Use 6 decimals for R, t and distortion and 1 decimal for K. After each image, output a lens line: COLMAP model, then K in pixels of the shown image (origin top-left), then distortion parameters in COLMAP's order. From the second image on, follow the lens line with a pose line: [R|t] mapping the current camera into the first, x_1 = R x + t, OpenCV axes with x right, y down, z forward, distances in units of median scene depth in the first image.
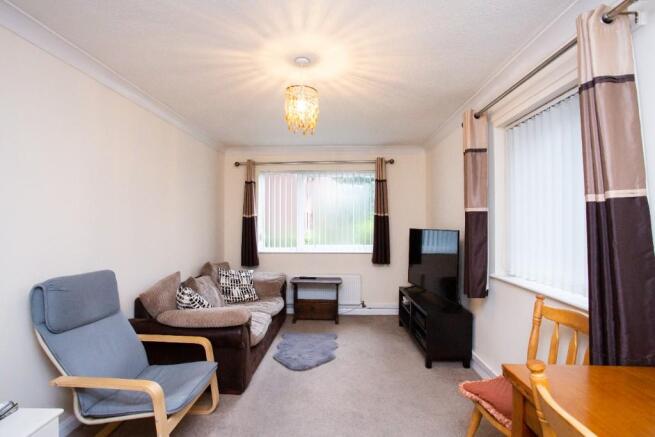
lens RADIAL K [[318.3, 0, 324.0], [0, 318.3, 221.1], [0, 0, 1]] dist [-0.083880, 0.039131]
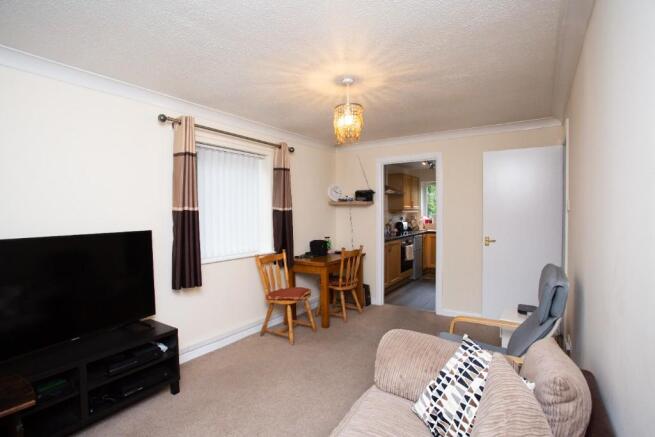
lens RADIAL K [[318.3, 0, 324.0], [0, 318.3, 221.1], [0, 0, 1]] dist [-0.083880, 0.039131]
pose [[-0.854901, 0.004381, 0.518773, -0.604764], [0.011350, 0.999883, 0.010260, 0.003550], [-0.518667, 0.014659, -0.854851, 2.066919]]
